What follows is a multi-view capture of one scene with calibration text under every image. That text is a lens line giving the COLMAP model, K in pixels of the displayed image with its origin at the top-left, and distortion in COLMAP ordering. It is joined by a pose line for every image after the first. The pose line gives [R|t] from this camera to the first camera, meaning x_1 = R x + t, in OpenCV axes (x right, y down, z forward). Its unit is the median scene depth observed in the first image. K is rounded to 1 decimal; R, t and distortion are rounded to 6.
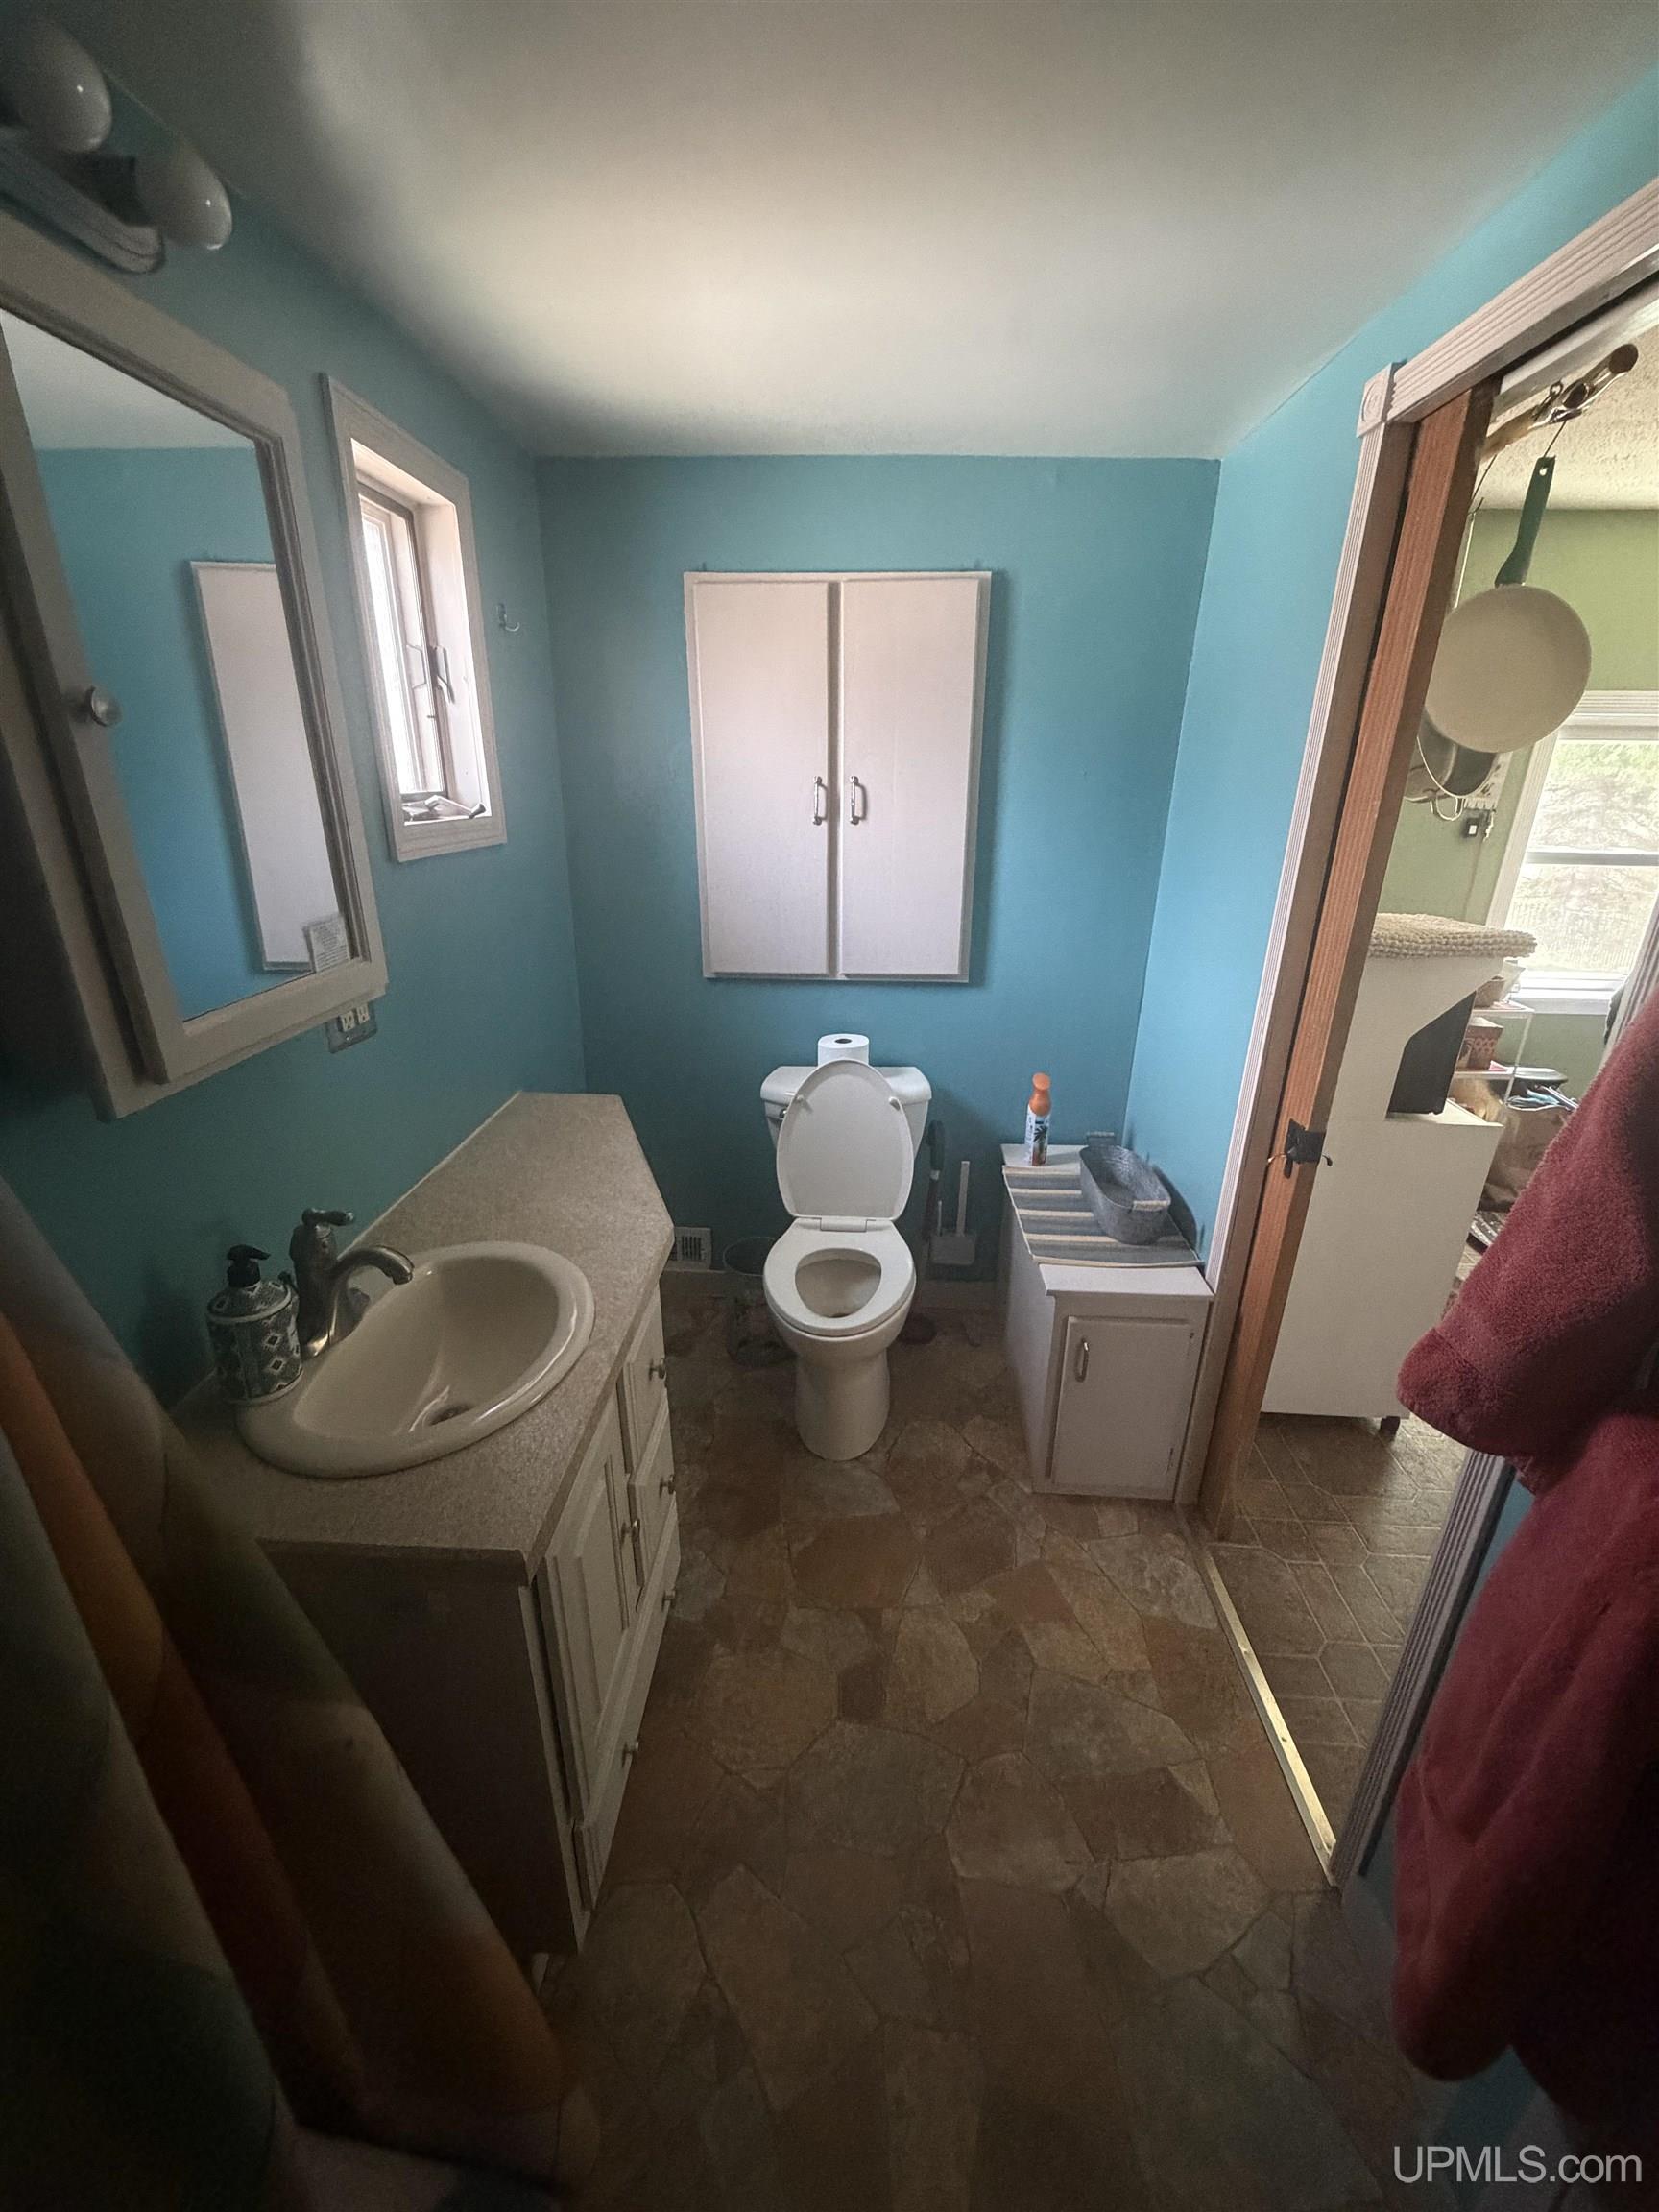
lens RADIAL K [[885.8, 0, 832.1], [0, 885.8, 1102.6], [0, 0, 1]] dist [-0.000659, 0.000732]
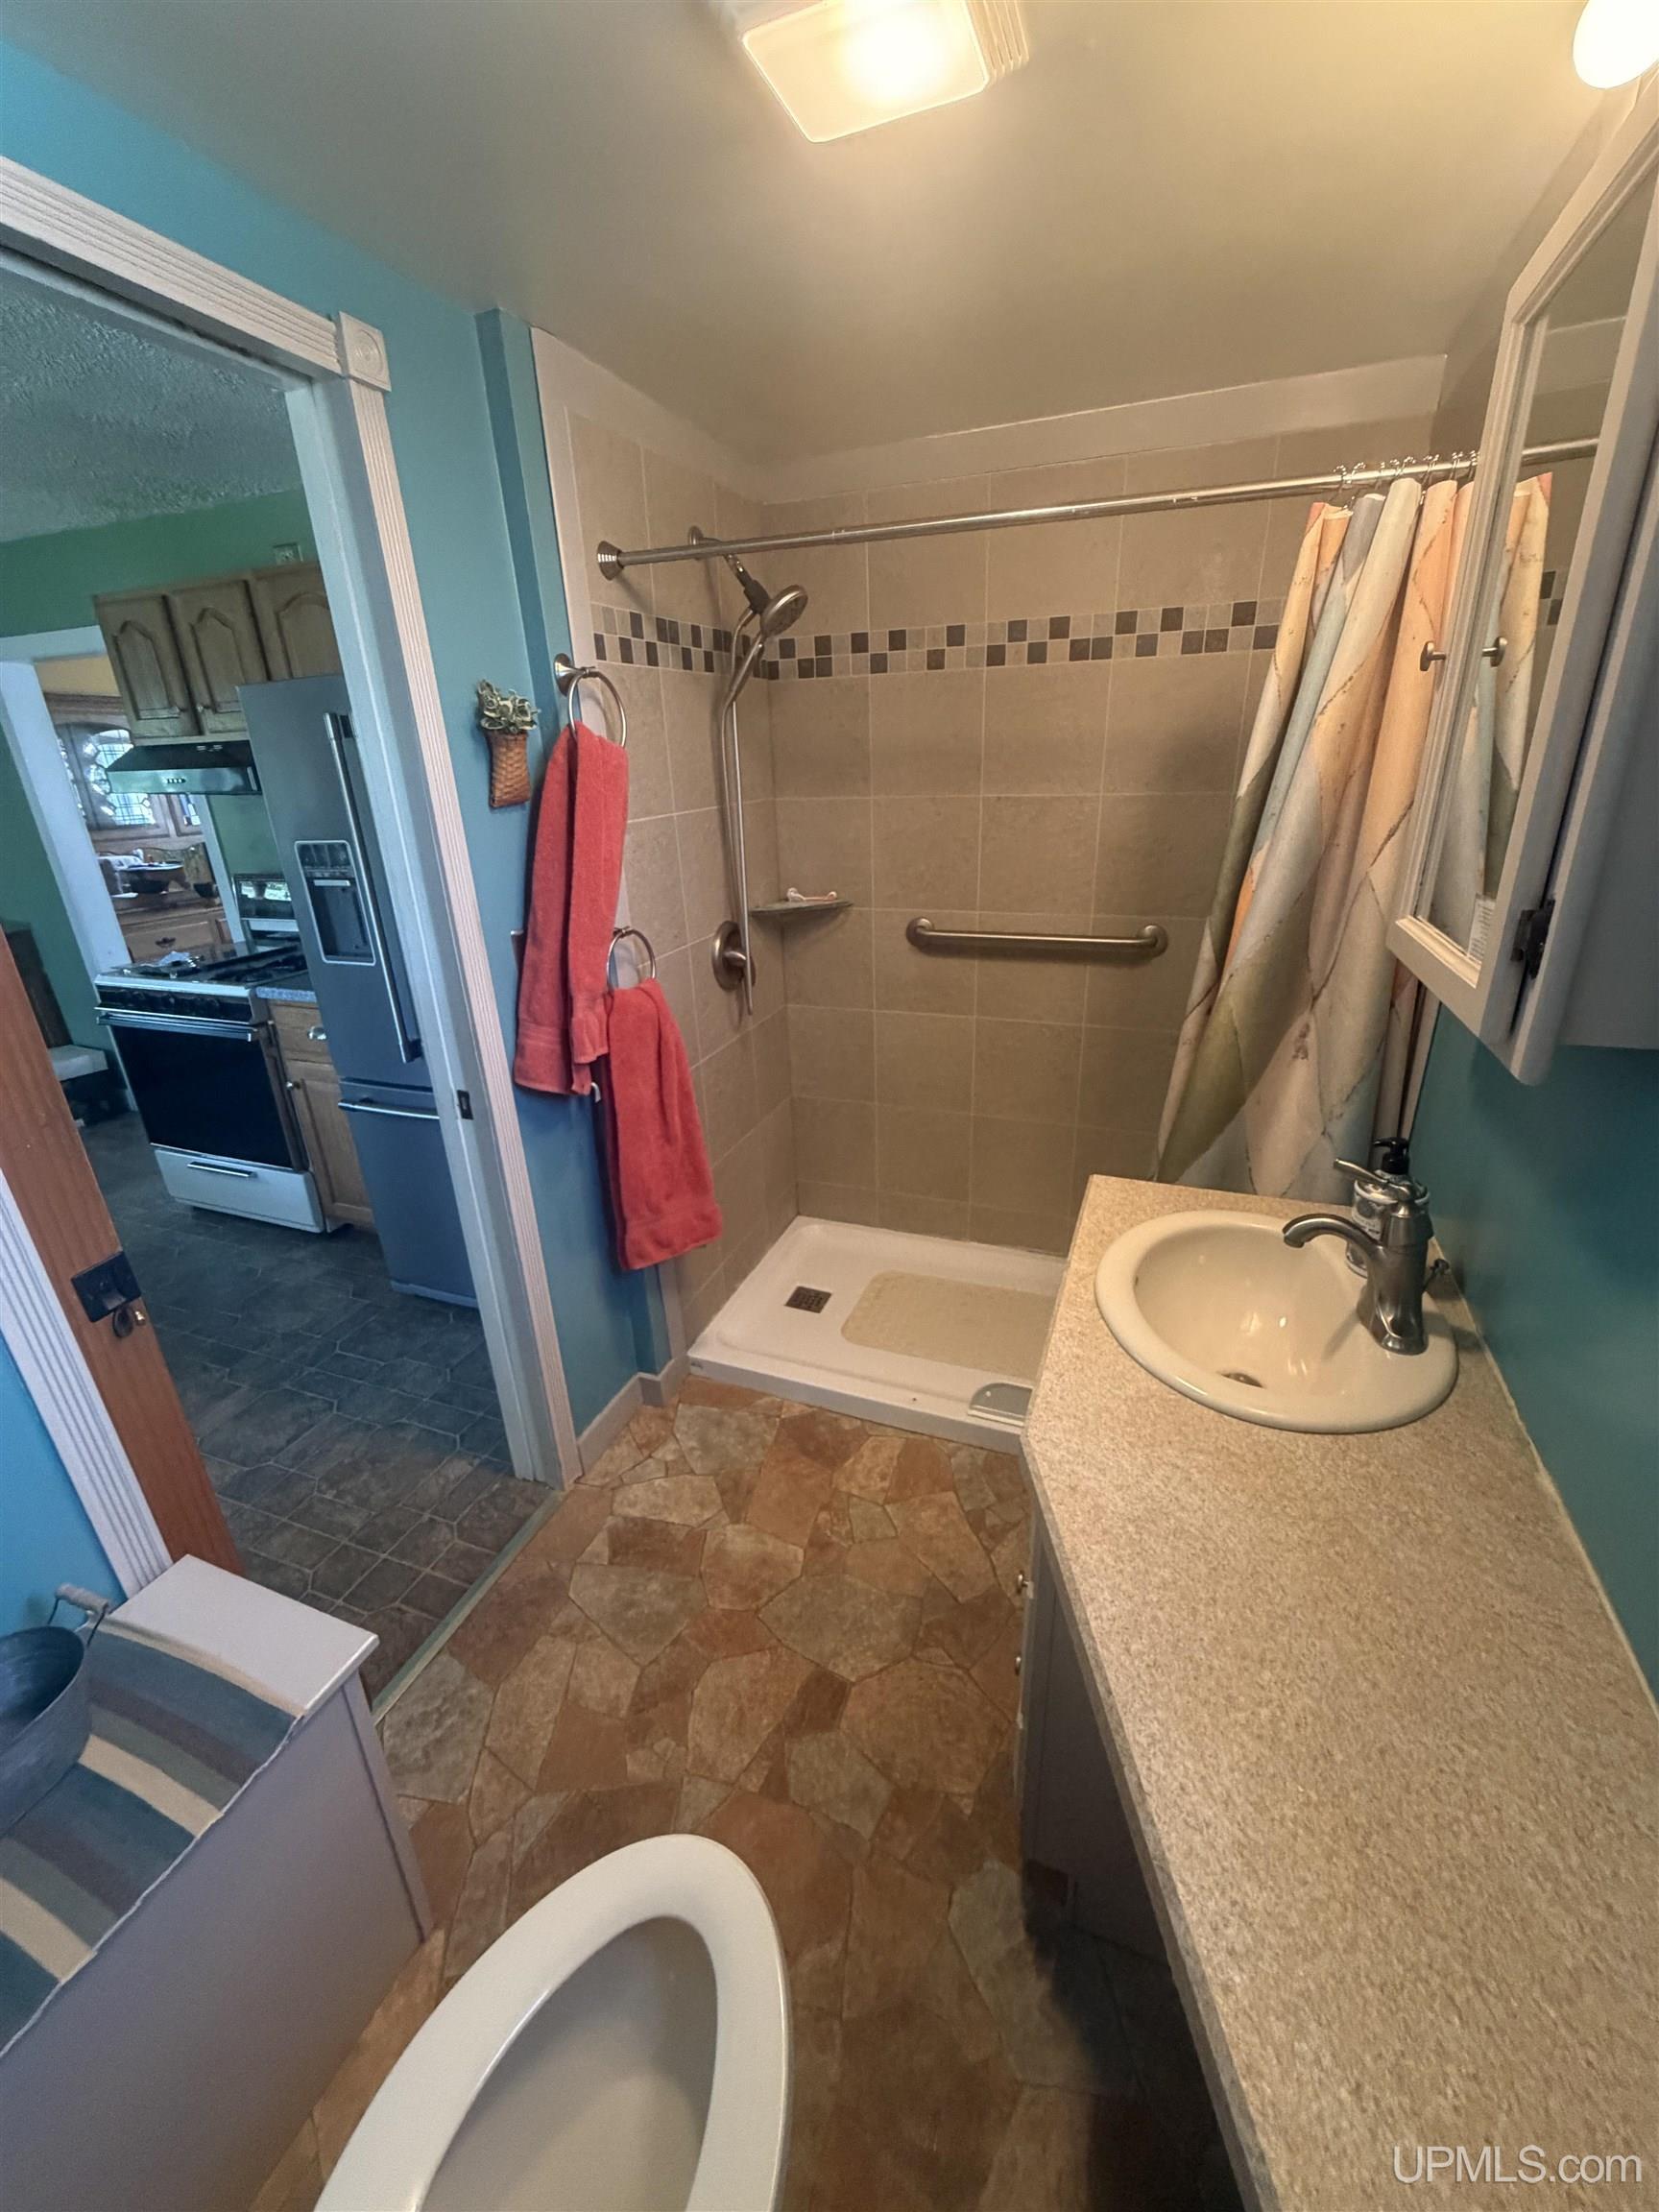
lens RADIAL K [[885.8, 0, 832.1], [0, 885.8, 1102.6], [0, 0, 1]] dist [-0.000659, 0.000732]
pose [[-0.947009, -0.093323, 0.307352, -0.200295], [0.138031, 0.745774, 0.651743, -0.414190], [-0.290037, 0.659630, -0.693373, 1.166404]]
